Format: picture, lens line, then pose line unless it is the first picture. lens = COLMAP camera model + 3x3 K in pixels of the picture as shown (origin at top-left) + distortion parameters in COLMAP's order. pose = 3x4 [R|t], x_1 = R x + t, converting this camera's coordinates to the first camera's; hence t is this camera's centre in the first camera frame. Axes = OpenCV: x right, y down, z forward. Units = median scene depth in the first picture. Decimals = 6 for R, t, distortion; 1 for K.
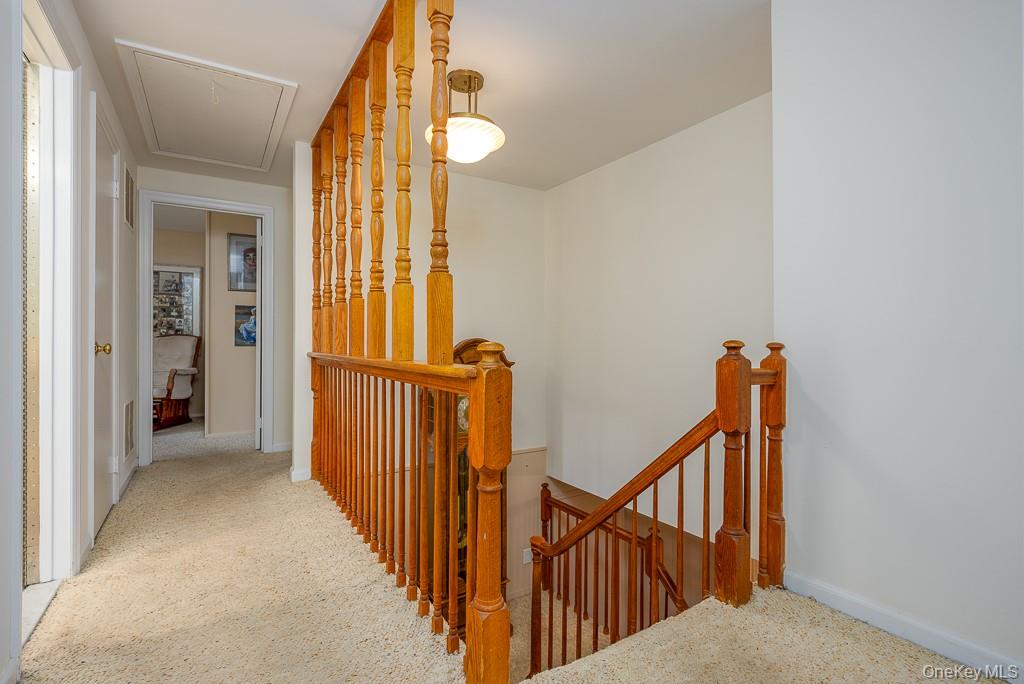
lens RADIAL K [[503.9, 0, 510.7], [0, 503.9, 339.2], [0, 0, 1]] dist [-0.002584, -0.000190]
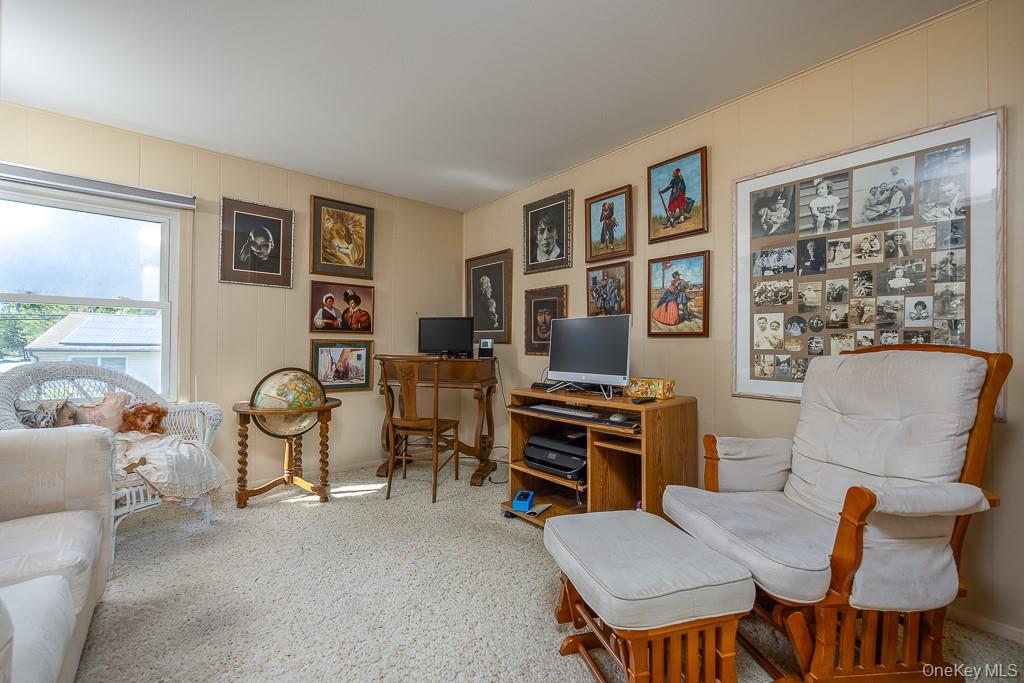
lens RADIAL K [[433.4, 0, 509.7], [0, 433.4, 338.3], [0, 0, 1]] dist [-0.000493, -0.000079]
pose [[0.160987, -0.017002, -0.986810, -0.432539], [-0.005471, 0.999821, -0.018118, -0.007717], [0.986941, 0.008315, 0.160865, 0.705966]]
